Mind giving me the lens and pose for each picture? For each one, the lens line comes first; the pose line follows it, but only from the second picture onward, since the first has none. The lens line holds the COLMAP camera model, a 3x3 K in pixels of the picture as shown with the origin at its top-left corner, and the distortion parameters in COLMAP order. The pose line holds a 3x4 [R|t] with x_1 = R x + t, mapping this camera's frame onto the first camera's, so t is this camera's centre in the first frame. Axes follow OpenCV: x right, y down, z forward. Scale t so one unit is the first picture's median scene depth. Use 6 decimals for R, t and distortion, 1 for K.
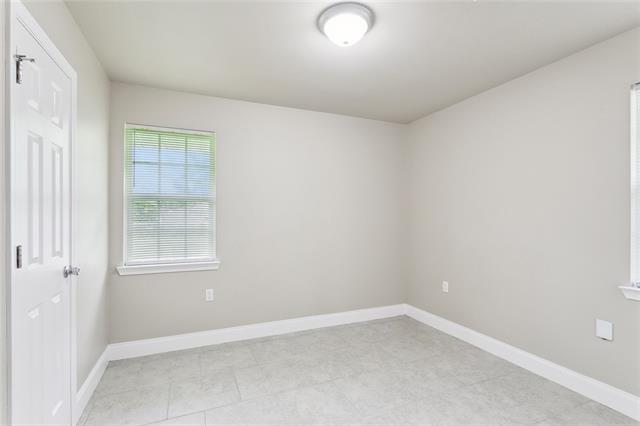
lens RADIAL K [[324.8, 0, 320.0], [0, 324.8, 213.0], [0, 0, 1]] dist [0.000553, -0.000034]
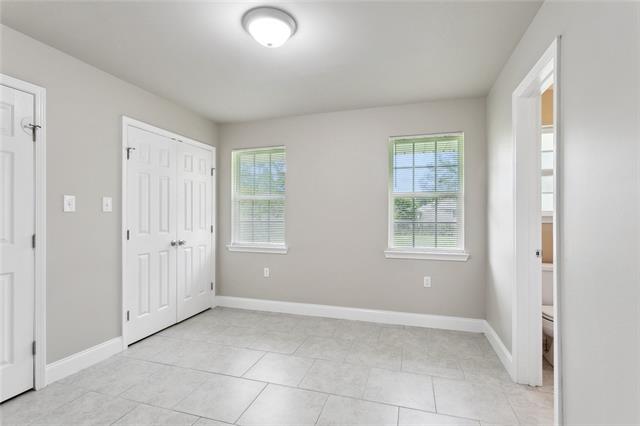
lens RADIAL K [[286.7, 0, 320.0], [0, 286.7, 213.0], [0, 0, 1]] dist [-0.000262, -0.000028]
pose [[0.770041, 0.008136, -0.637942, 0.556623], [0.001160, 0.999899, 0.014153, -0.005292], [0.637993, -0.011638, 0.769954, 0.239026]]
